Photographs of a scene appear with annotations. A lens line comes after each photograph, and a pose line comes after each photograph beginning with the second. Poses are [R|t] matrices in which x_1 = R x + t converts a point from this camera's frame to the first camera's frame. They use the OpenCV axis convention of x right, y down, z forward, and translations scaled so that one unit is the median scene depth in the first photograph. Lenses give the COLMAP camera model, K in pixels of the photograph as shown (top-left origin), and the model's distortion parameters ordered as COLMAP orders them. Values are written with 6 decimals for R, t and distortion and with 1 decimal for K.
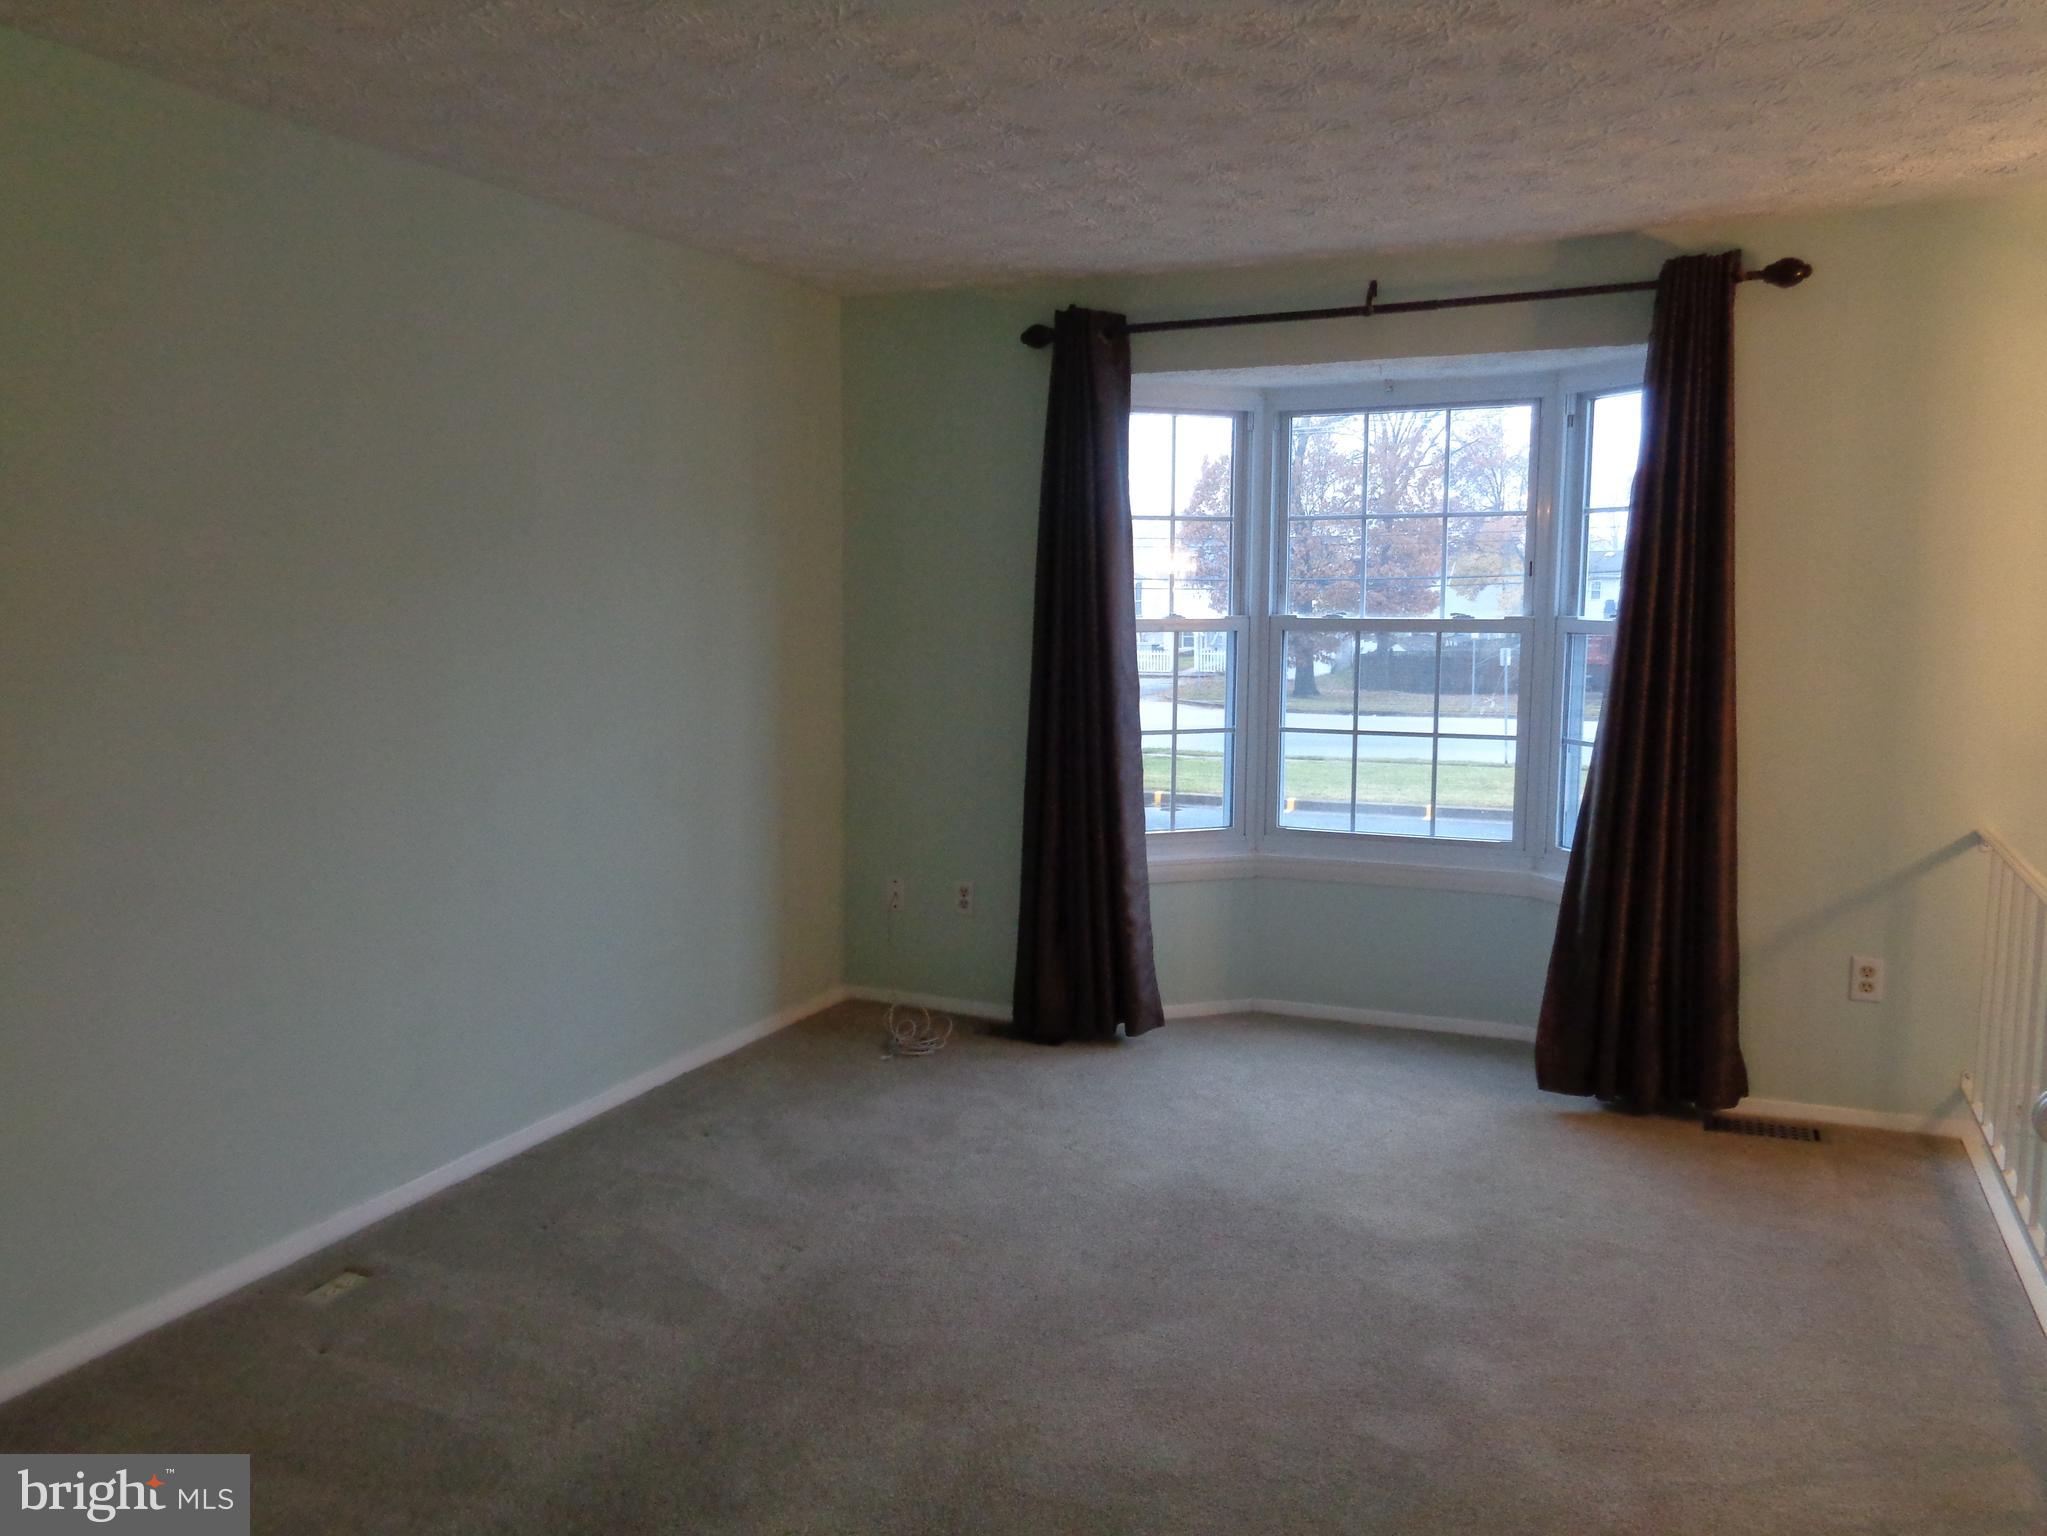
lens RADIAL K [[1525.3, 0, 1023.1], [0, 1525.3, 763.1], [0, 0, 1]] dist [0.002203, 0.002117]
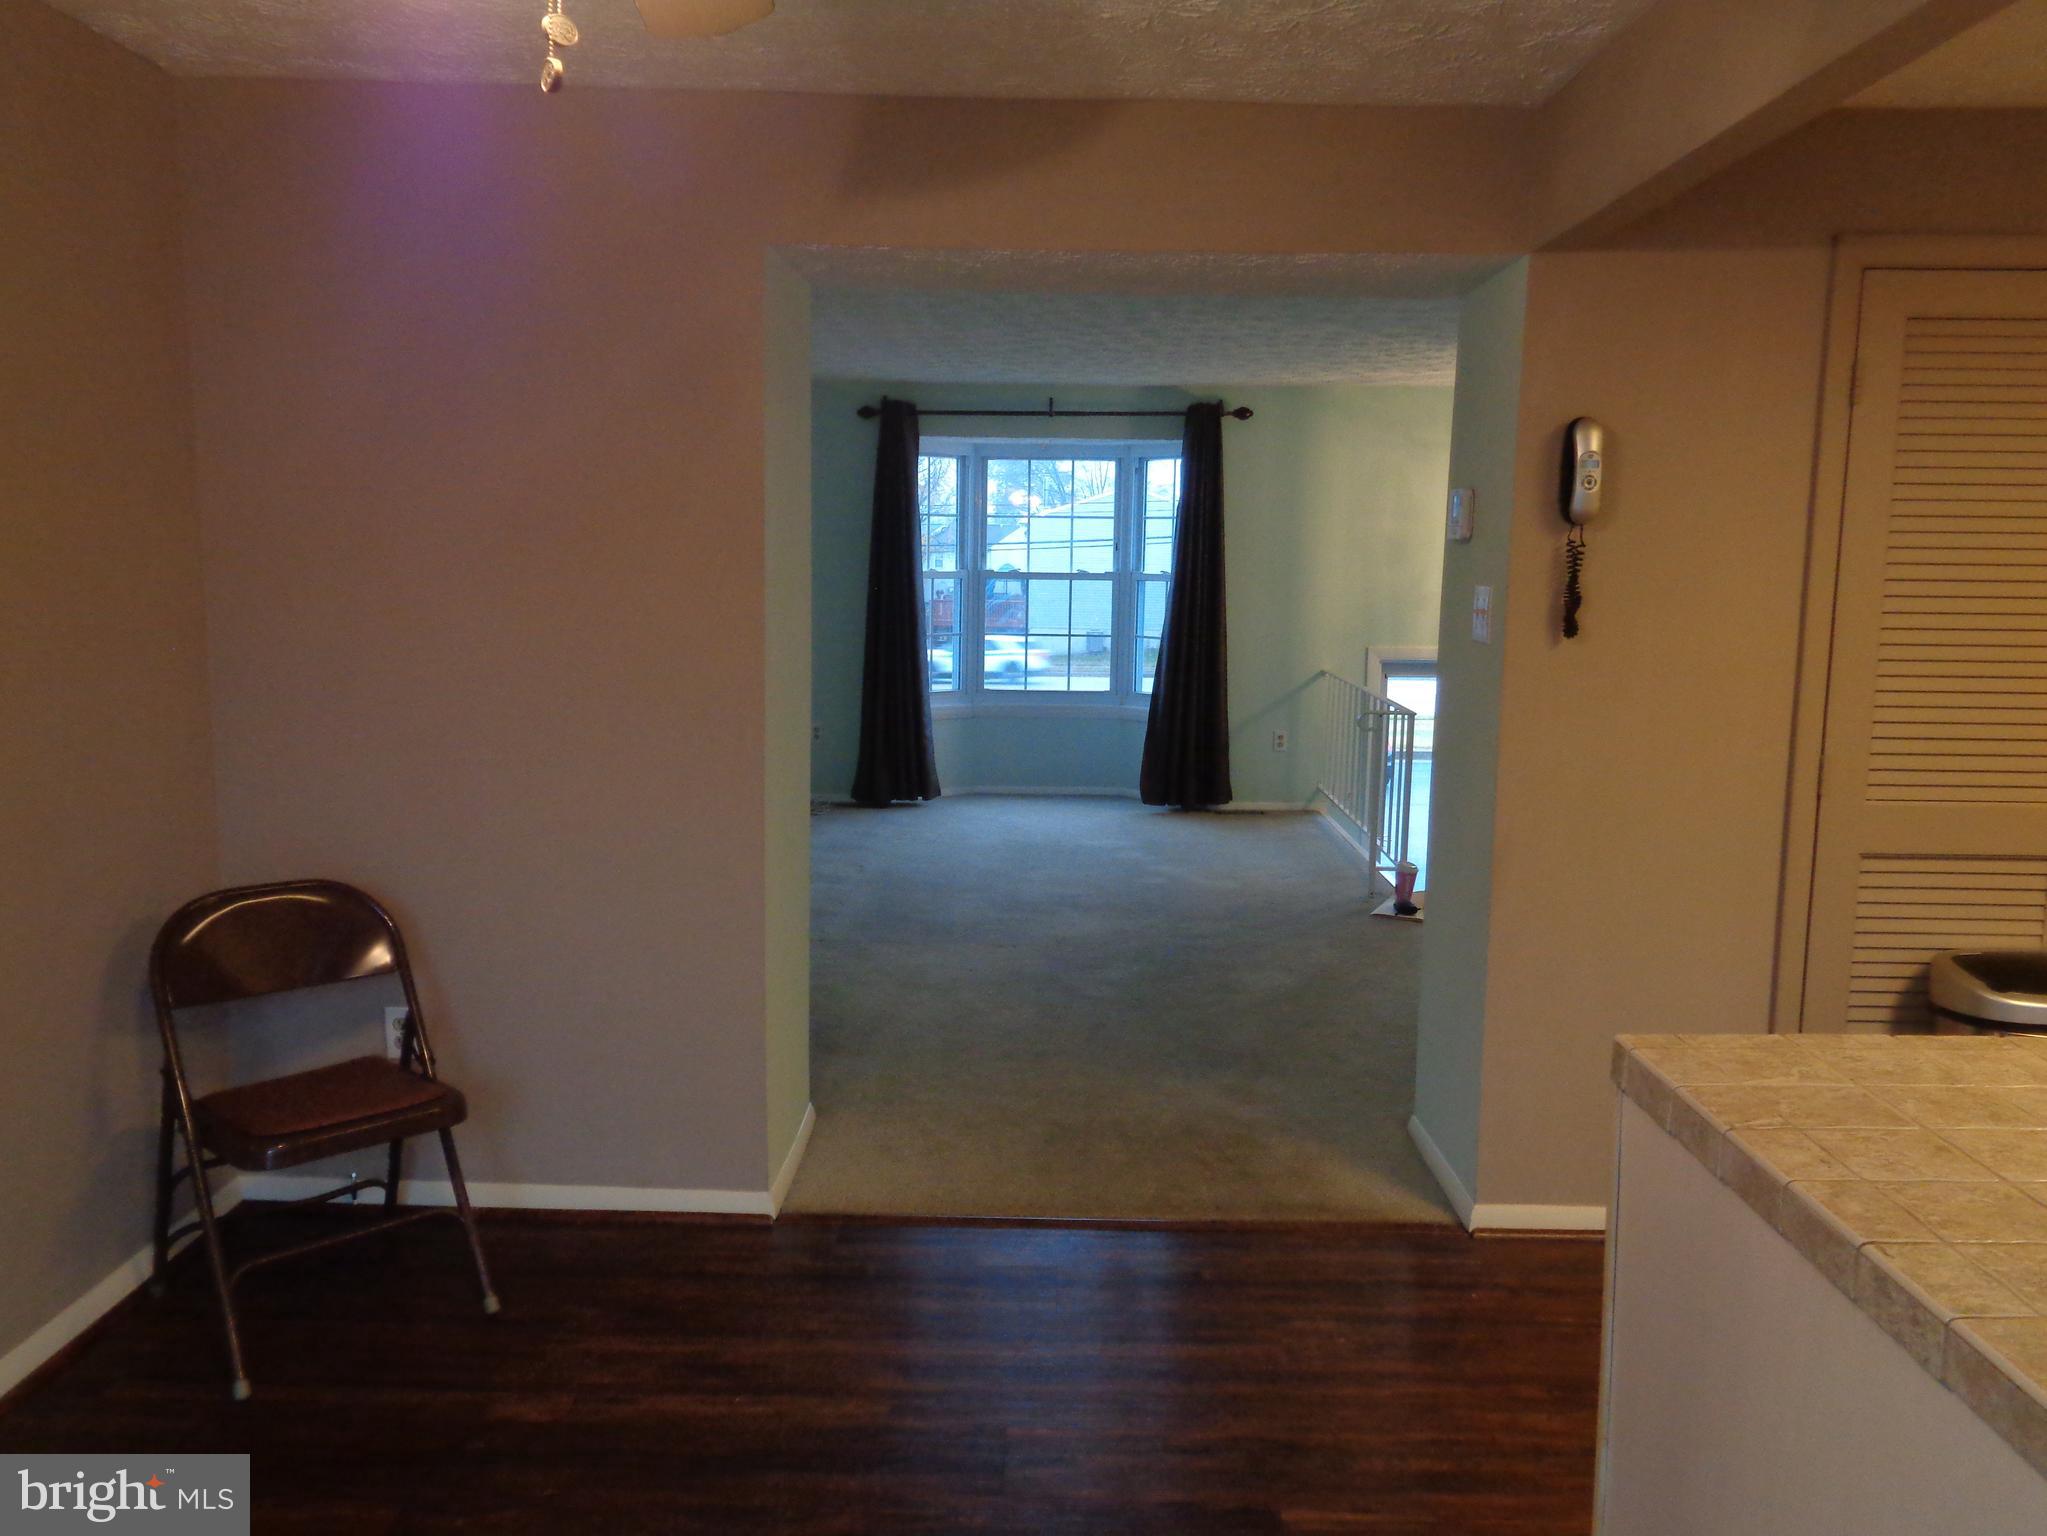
lens RADIAL K [[1525.3, 0, 1023.1], [0, 1525.3, 763.1], [0, 0, 1]] dist [0.002203, 0.002117]
pose [[0.918949, -0.040004, 0.392343, -0.556982], [0.030698, 0.999079, 0.029966, 0.085802], [-0.393180, -0.015494, 0.919331, -0.744826]]
